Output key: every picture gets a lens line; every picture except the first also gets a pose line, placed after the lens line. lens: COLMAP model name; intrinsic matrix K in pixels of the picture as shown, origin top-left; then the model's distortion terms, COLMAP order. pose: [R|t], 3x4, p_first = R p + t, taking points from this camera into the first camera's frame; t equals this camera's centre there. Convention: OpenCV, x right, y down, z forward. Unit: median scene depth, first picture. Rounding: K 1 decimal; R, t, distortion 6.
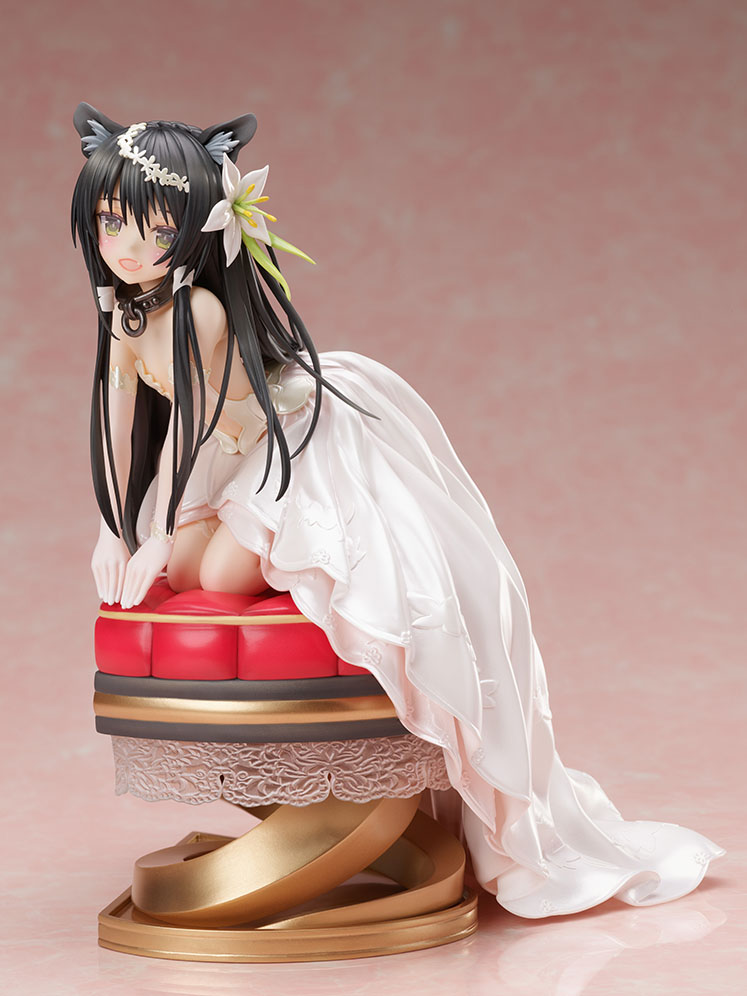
lens RADIAL K [[2924.8, 0, 367.6], [0, 2924.8, 502.3], [0, 0, 1]] dist [0.046107, 0.000000]
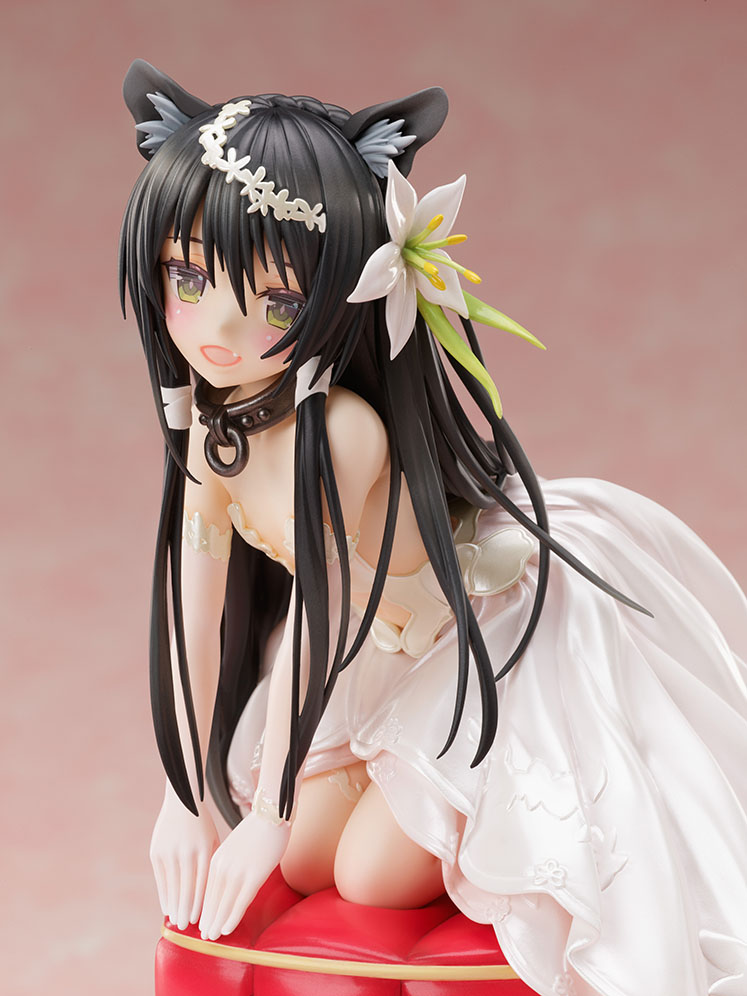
lens RADIAL K [[2924.8, 0, 365.1], [0, 2924.8, 470.8], [0, 0, 1]] dist [0.046107, 0.000000]
pose [[0.999233, 0.014309, -0.036442, -0.031843], [-0.011906, 0.997794, 0.065310, -0.094829], [0.037296, -0.064826, 0.997199, 0.430893]]
